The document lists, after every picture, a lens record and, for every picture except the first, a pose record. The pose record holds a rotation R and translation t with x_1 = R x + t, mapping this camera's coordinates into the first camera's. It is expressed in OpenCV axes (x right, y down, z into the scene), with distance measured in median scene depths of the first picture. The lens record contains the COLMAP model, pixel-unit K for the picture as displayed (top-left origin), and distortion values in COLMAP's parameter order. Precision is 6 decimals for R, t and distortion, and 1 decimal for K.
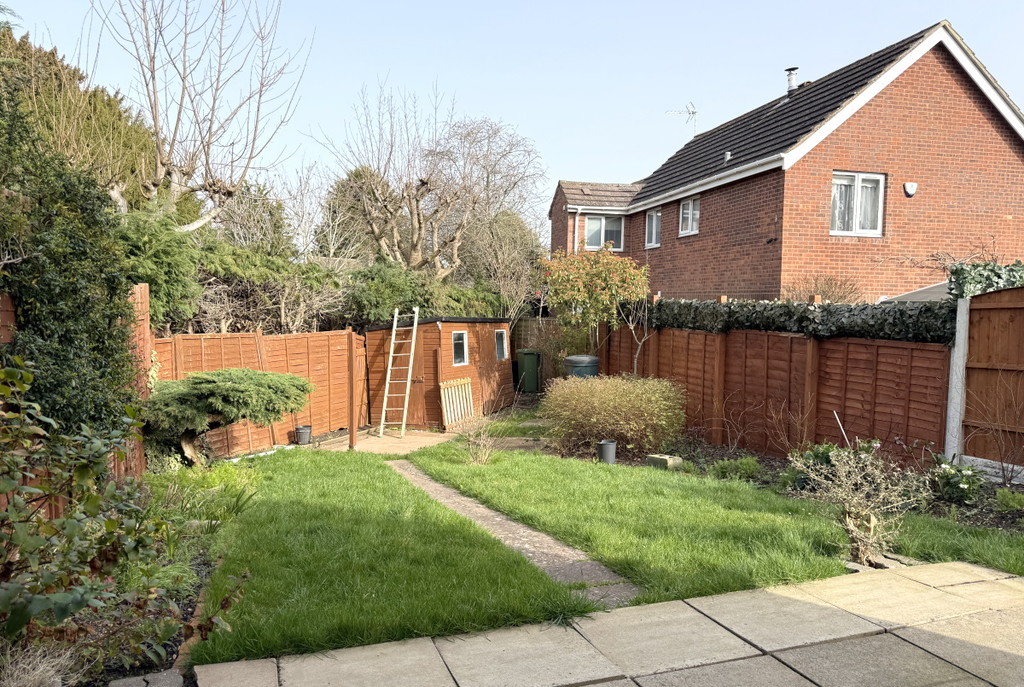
lens RADIAL K [[728.7, 0, 512.0], [0, 728.7, 343.5], [0, 0, 1]] dist [0.034557, -0.002332]
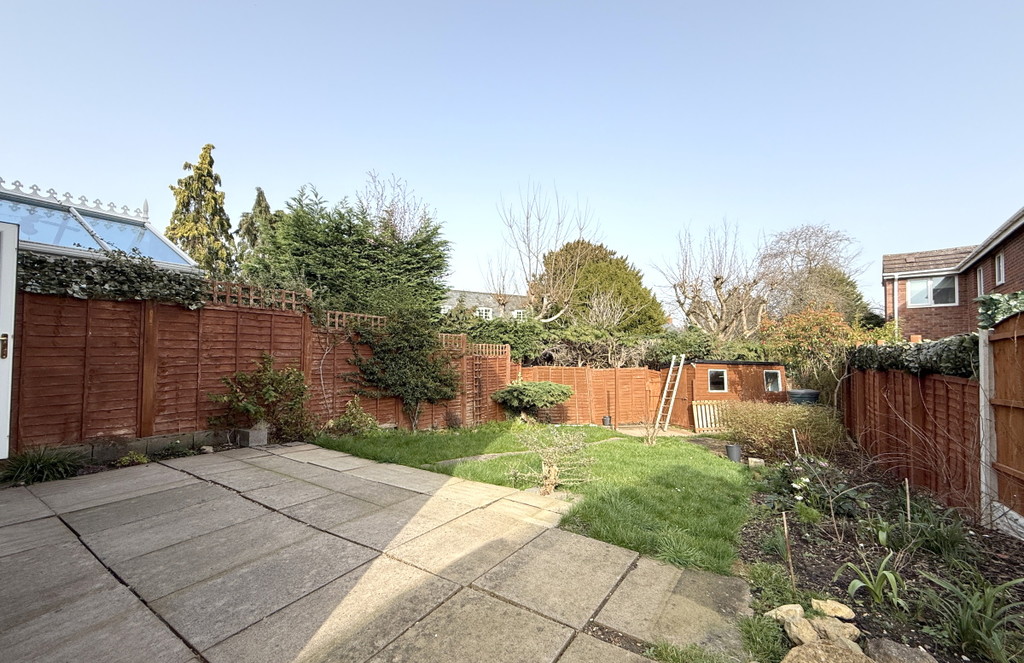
lens RADIAL K [[411.0, 0, 509.5], [0, 411.0, 348.8], [0, 0, 1]] dist [0.001656, 0.000157]
pose [[0.591754, -0.023279, -0.805782, 0.340876], [-0.042985, 0.997250, -0.060378, 0.009923], [0.804972, 0.070365, 0.589126, 0.106124]]
